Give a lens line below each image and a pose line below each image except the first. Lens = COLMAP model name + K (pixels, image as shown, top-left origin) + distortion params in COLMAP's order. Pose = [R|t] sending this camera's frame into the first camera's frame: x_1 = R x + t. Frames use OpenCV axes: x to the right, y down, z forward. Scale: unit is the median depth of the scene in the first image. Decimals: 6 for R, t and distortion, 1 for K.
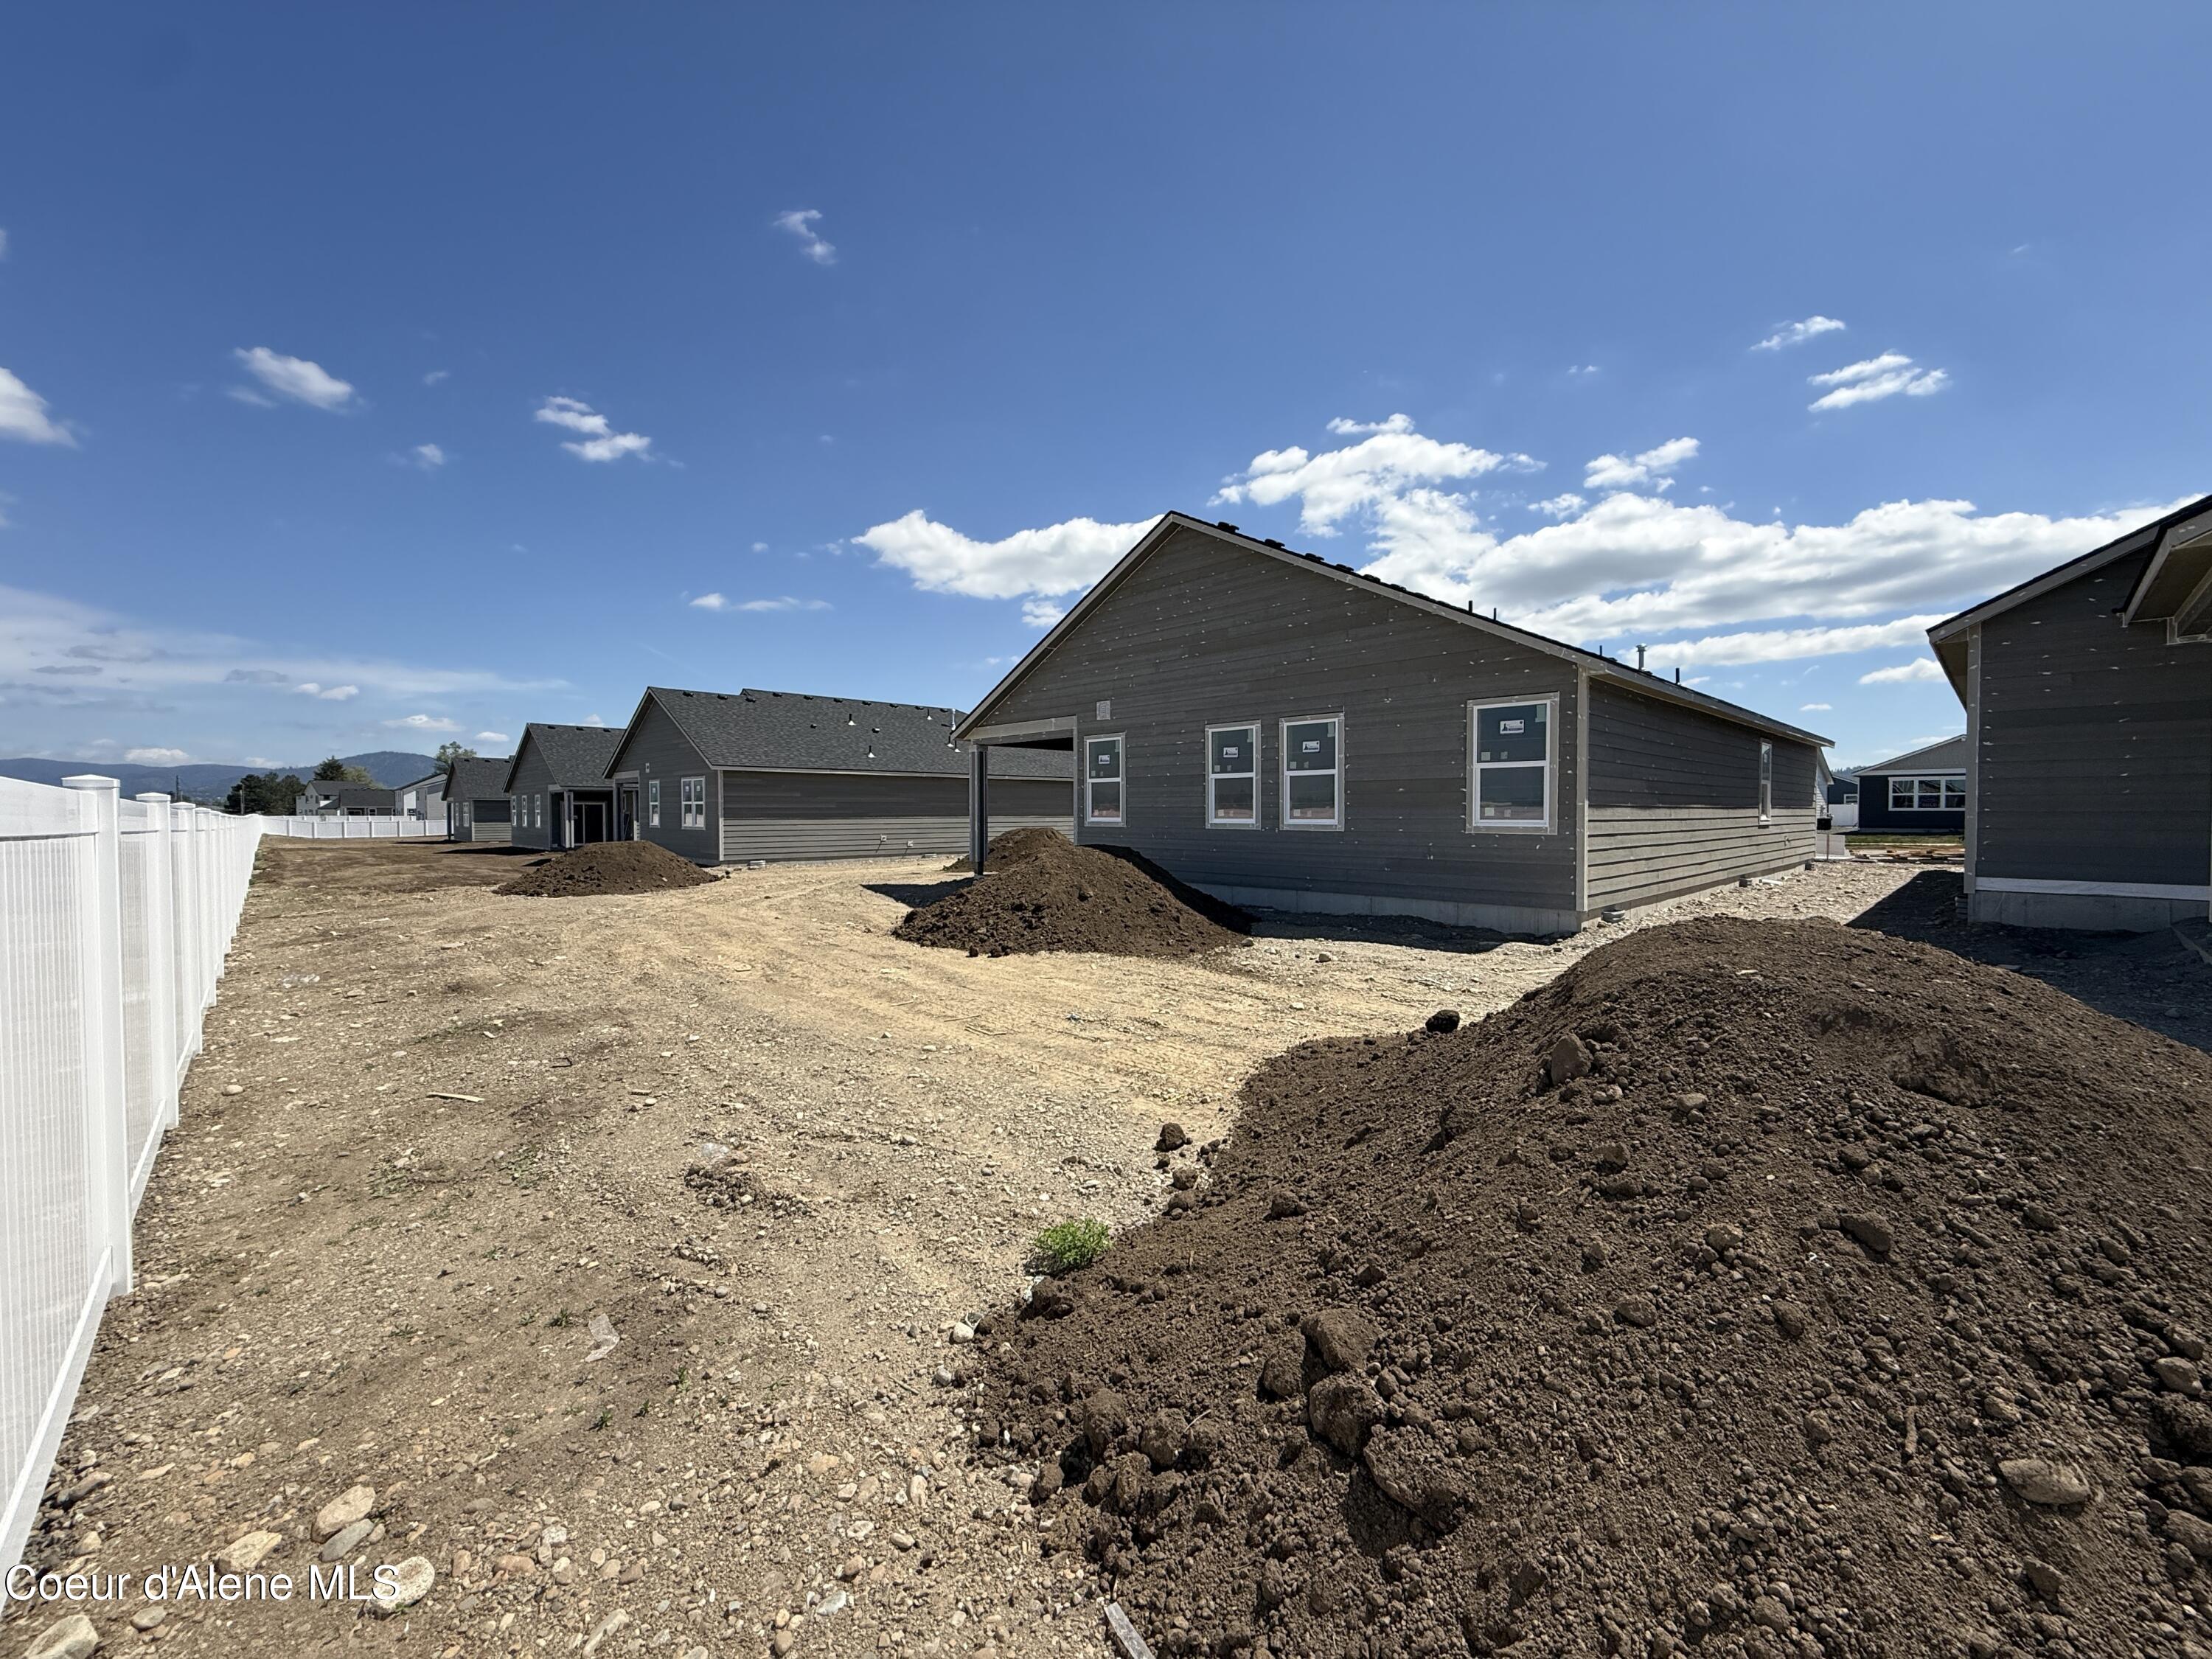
lens RADIAL K [[880.6, 0, 1106.6], [0, 880.6, 825.9], [0, 0, 1]] dist [-0.000755, 0.000104]
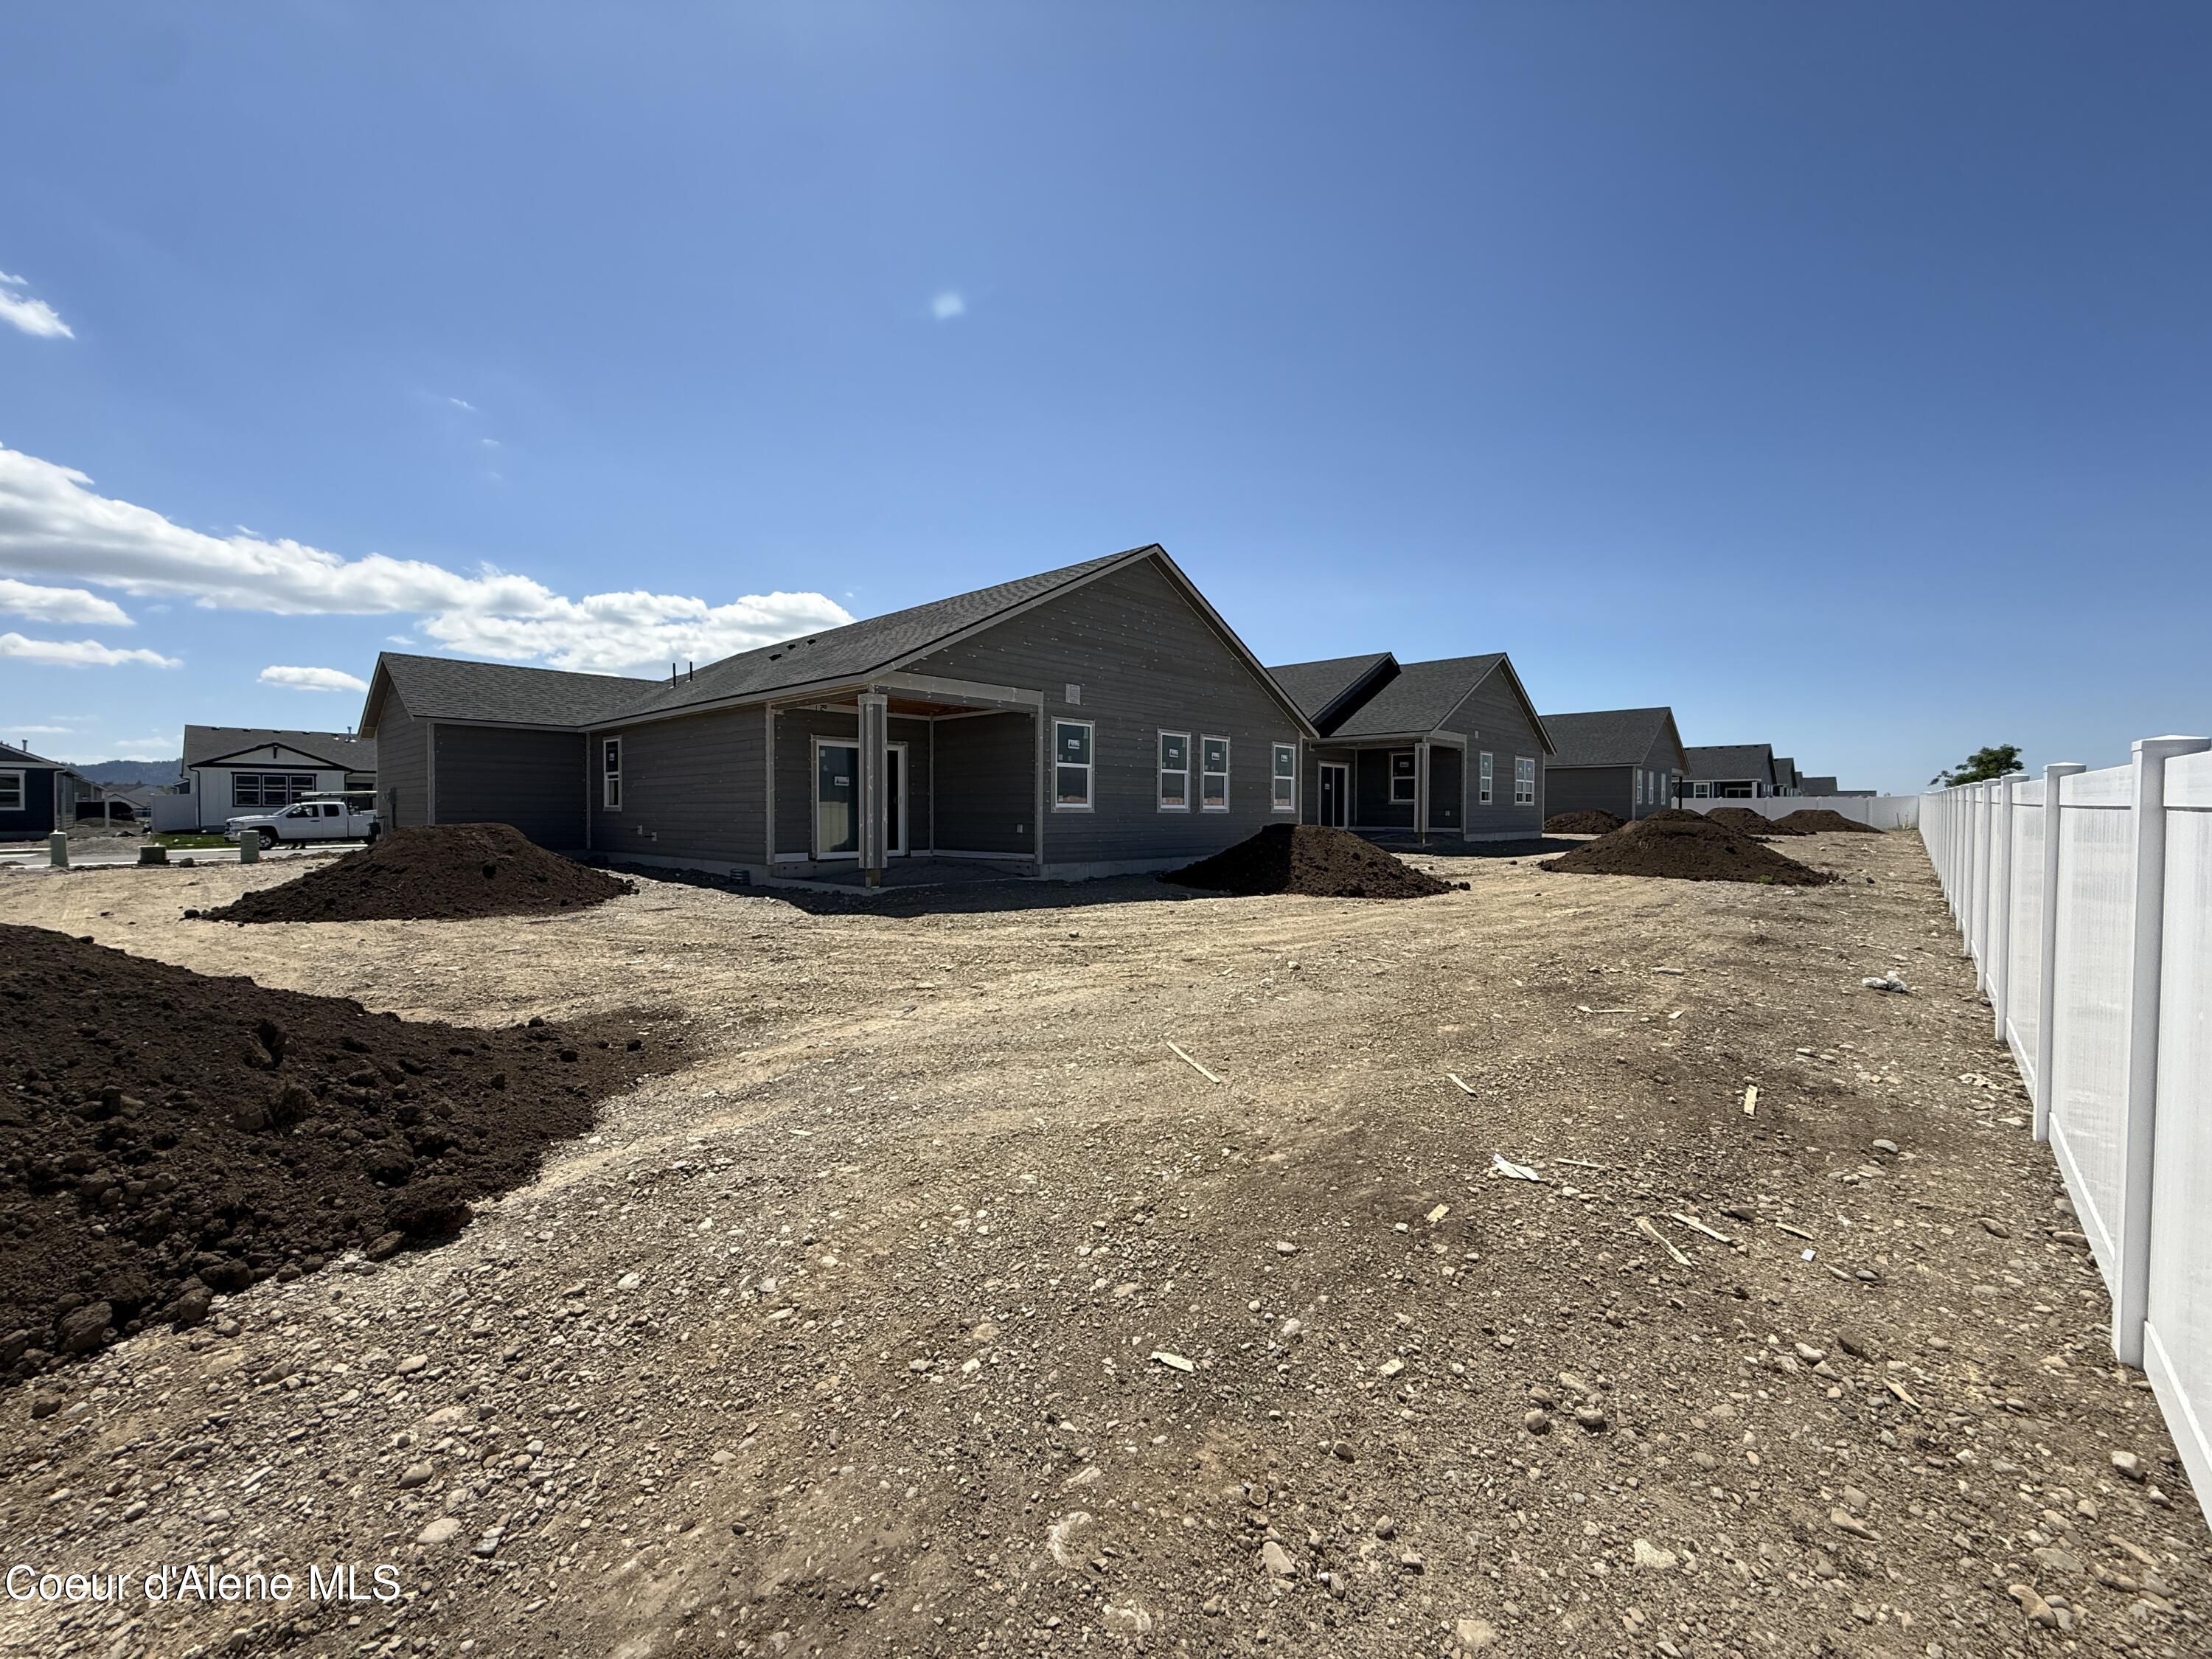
lens RADIAL K [[880.6, 0, 1105.7], [0, 880.6, 828.4], [0, 0, 1]] dist [-0.000755, 0.000104]
pose [[-0.075744, -0.017430, 0.996975, -1.118170], [0.016496, 0.999688, 0.018731, 0.000383], [-0.996991, 0.017864, -0.075433, 1.180779]]
